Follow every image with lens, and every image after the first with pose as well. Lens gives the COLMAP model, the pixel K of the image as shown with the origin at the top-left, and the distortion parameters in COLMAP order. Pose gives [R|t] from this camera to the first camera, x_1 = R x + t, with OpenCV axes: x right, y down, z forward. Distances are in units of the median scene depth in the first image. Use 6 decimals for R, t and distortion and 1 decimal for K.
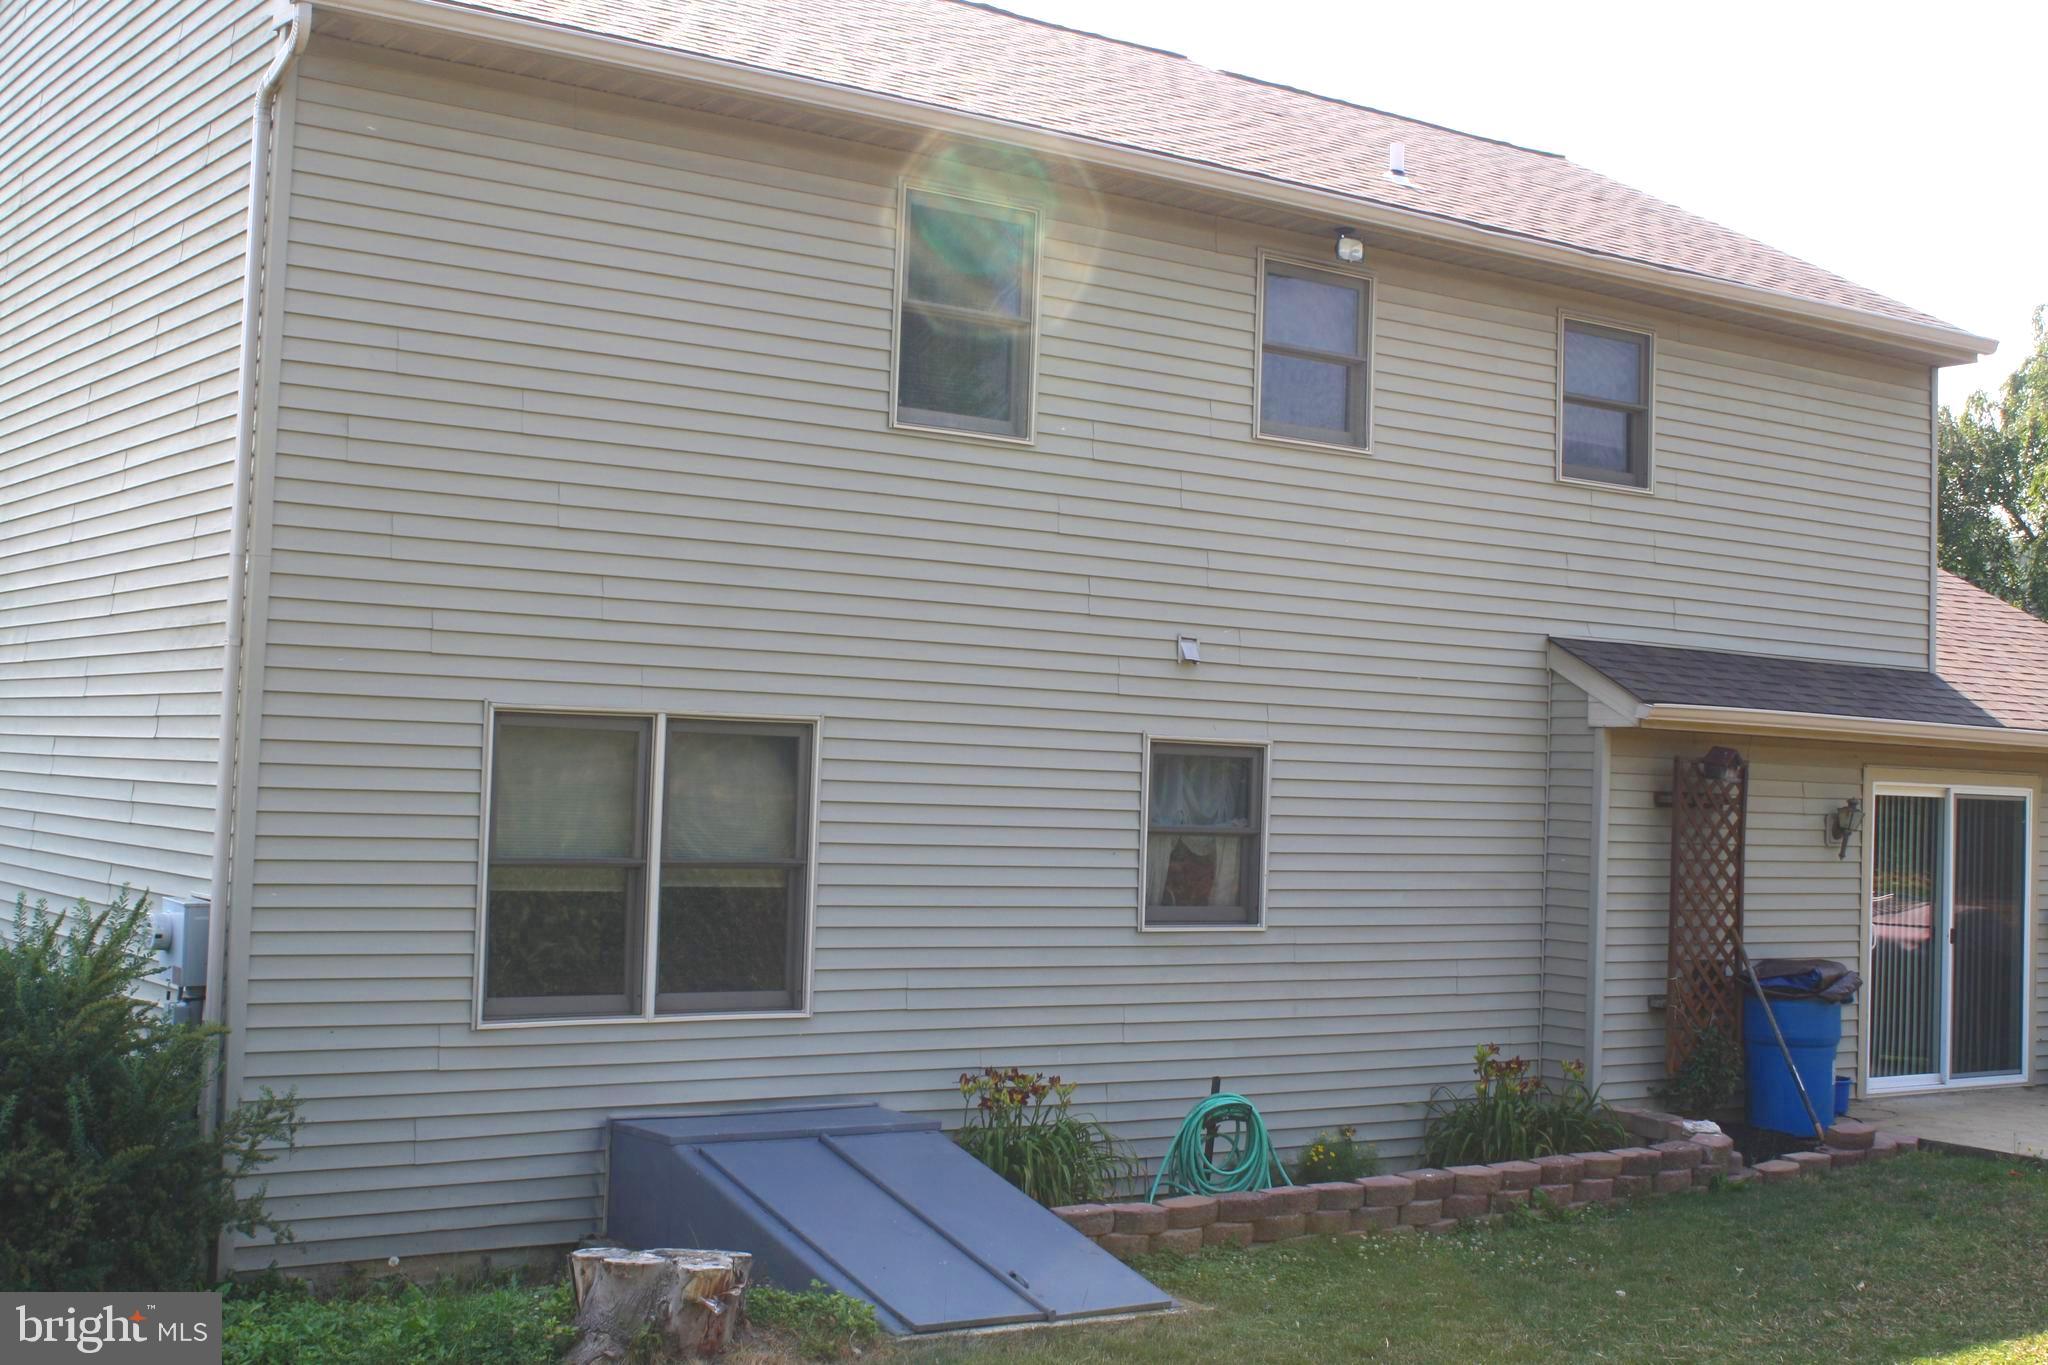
lens RADIAL K [[2525.5, 0, 1019.7], [0, 2525.5, 672.1], [0, 0, 1]] dist [-0.080642, 0.102339]
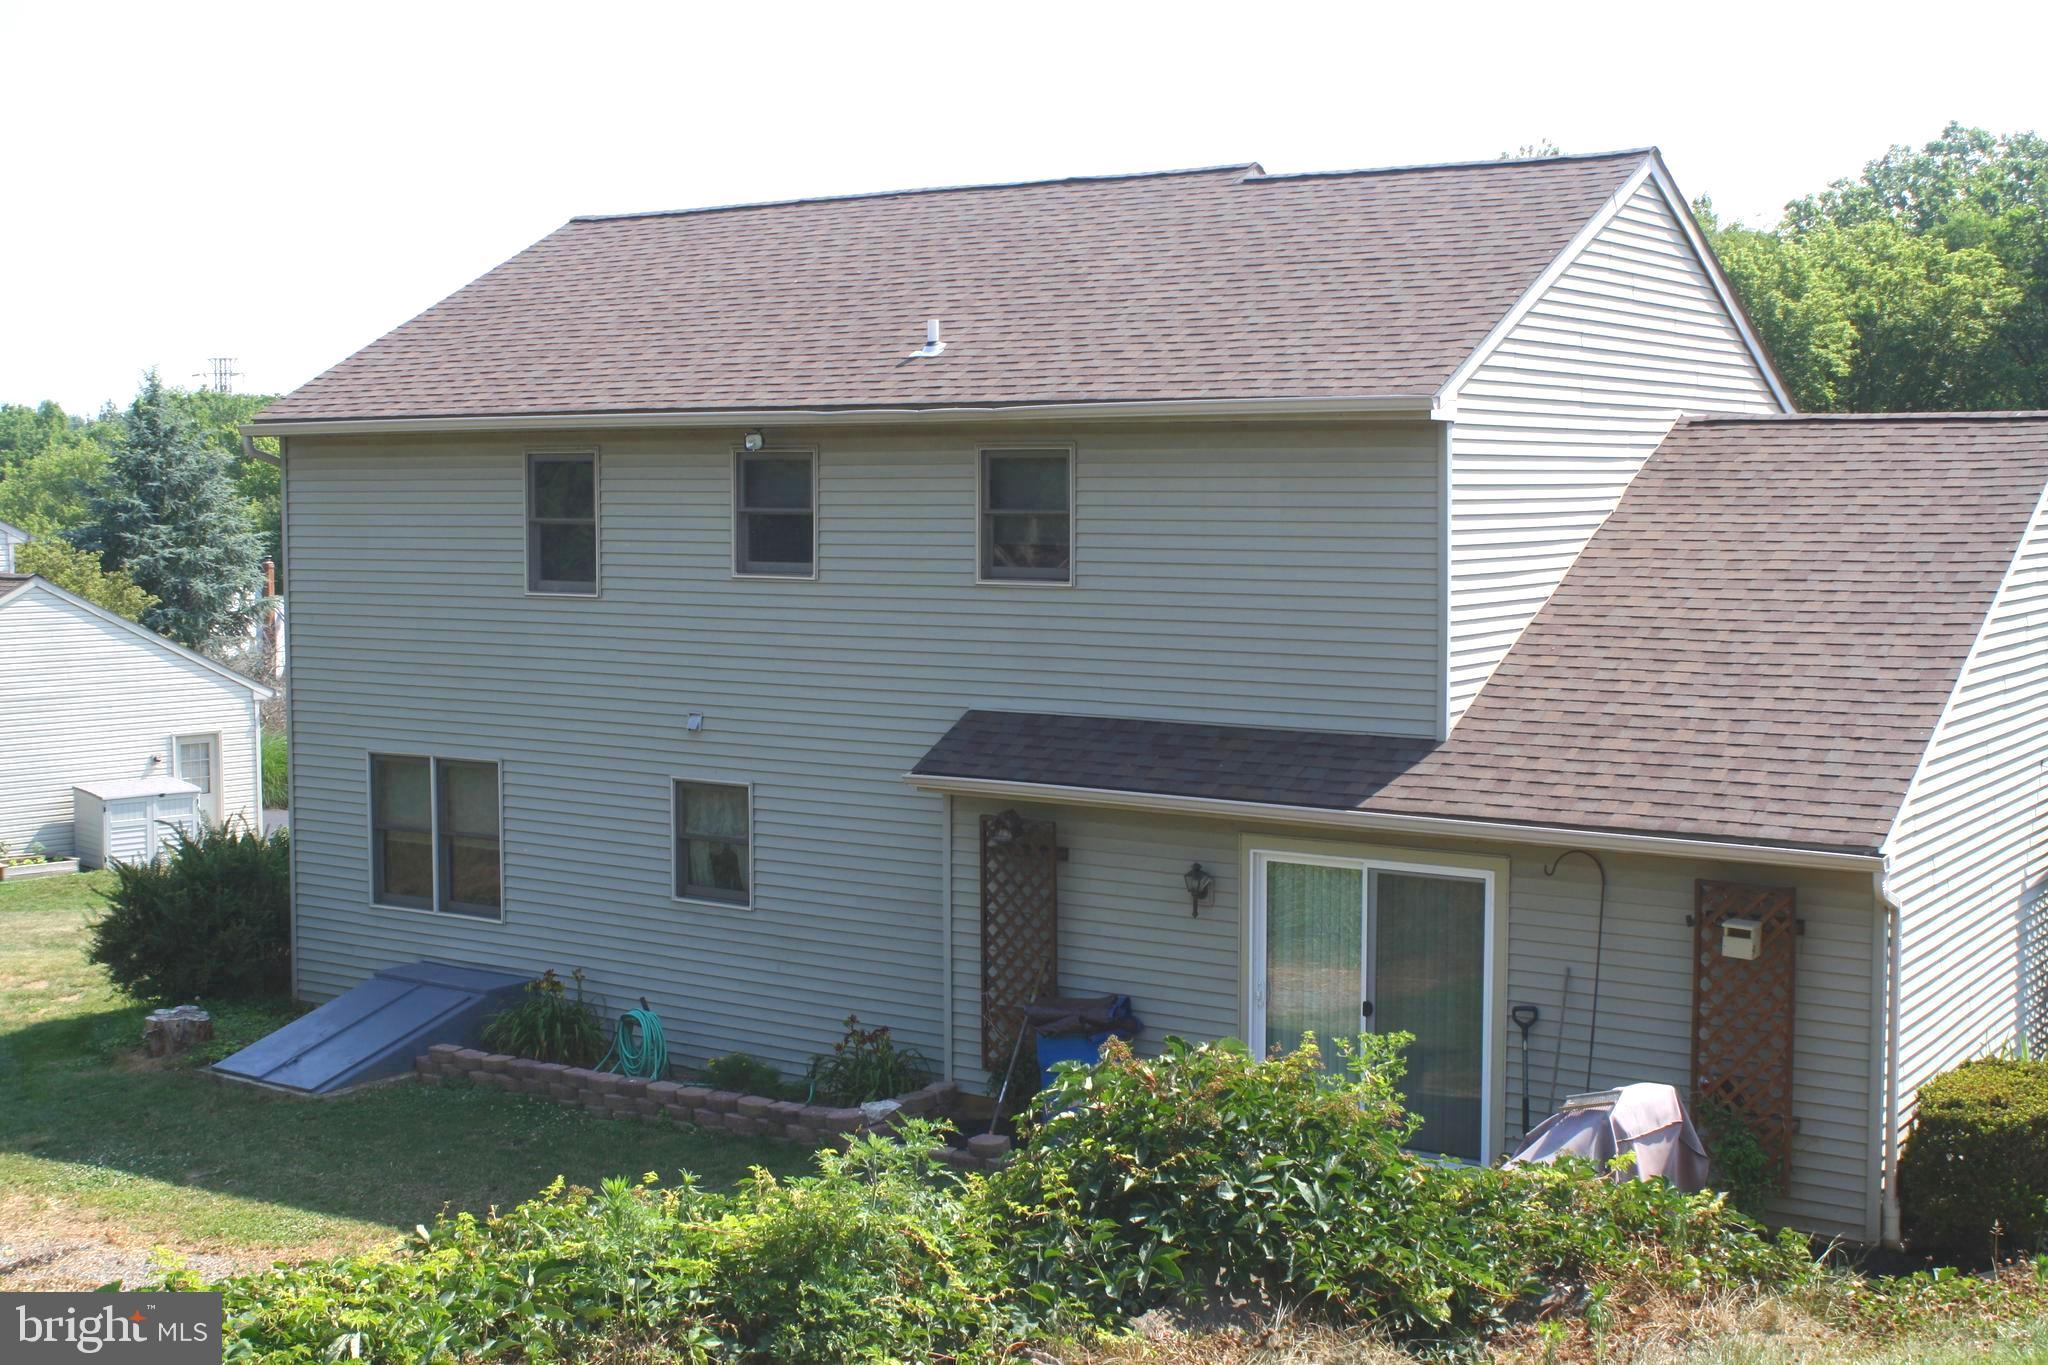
lens RADIAL K [[2525.5, 0, 1019.7], [0, 2525.5, 672.1], [0, 0, 1]] dist [-0.080642, 0.102339]
pose [[0.348354, 0.037950, -0.936595, 1.511981], [0.054234, 0.996690, 0.060556, -0.116316], [0.935793, -0.071890, 0.345143, 0.640734]]
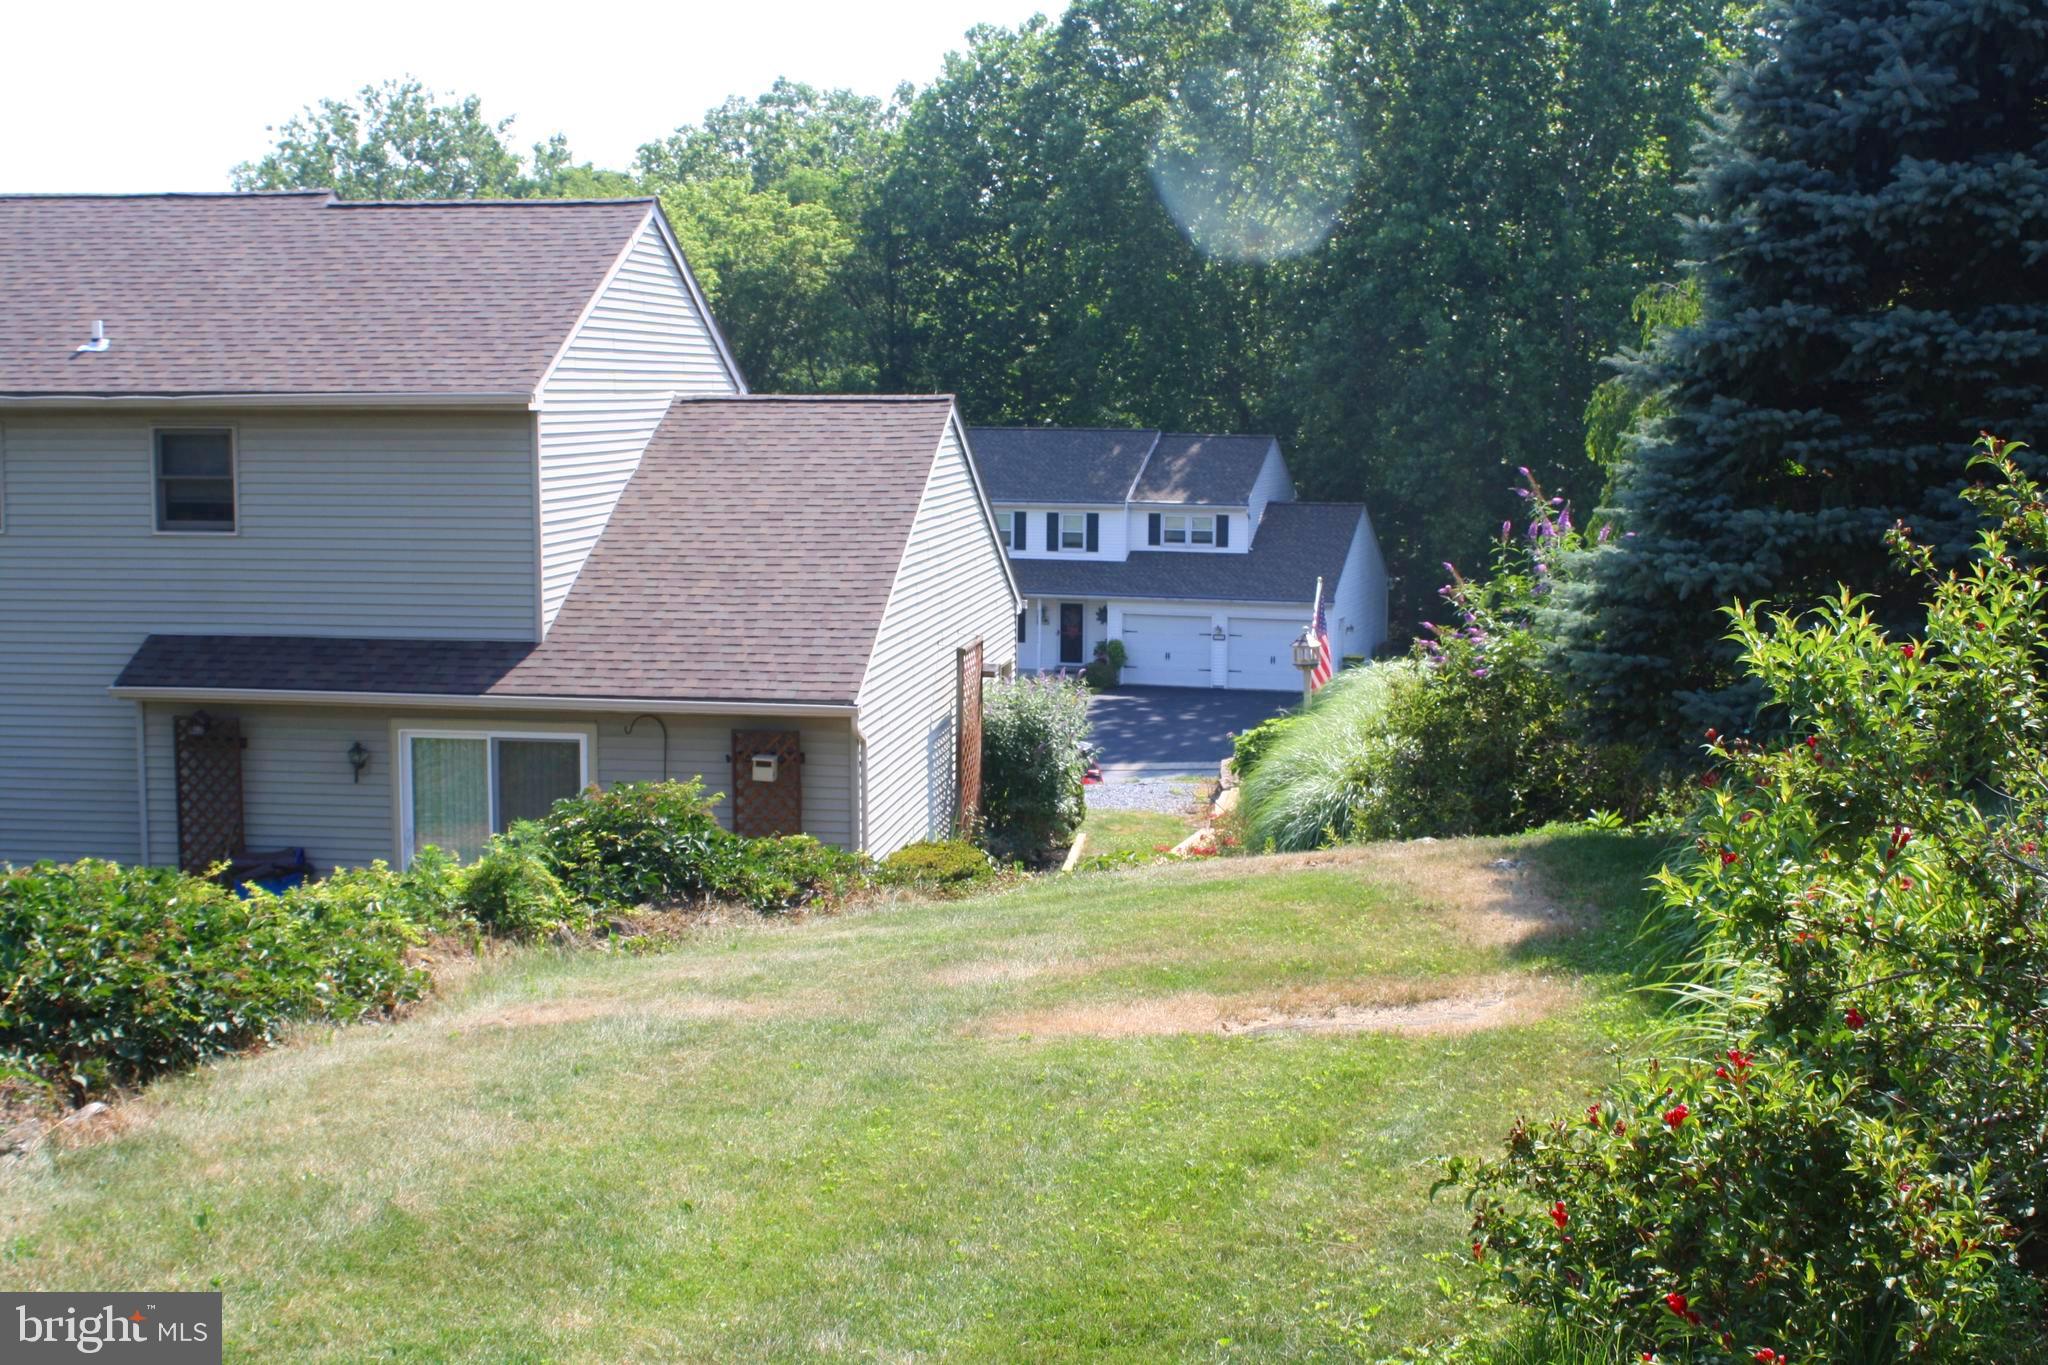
lens RADIAL K [[2525.5, 0, 1019.7], [0, 2525.5, 672.1], [0, 0, 1]] dist [-0.080642, 0.102339]
pose [[0.723665, 0.044518, -0.688714, 1.825982], [0.052047, 0.991555, 0.118782, -0.160836], [0.688186, -0.121803, 0.715237, 0.272906]]
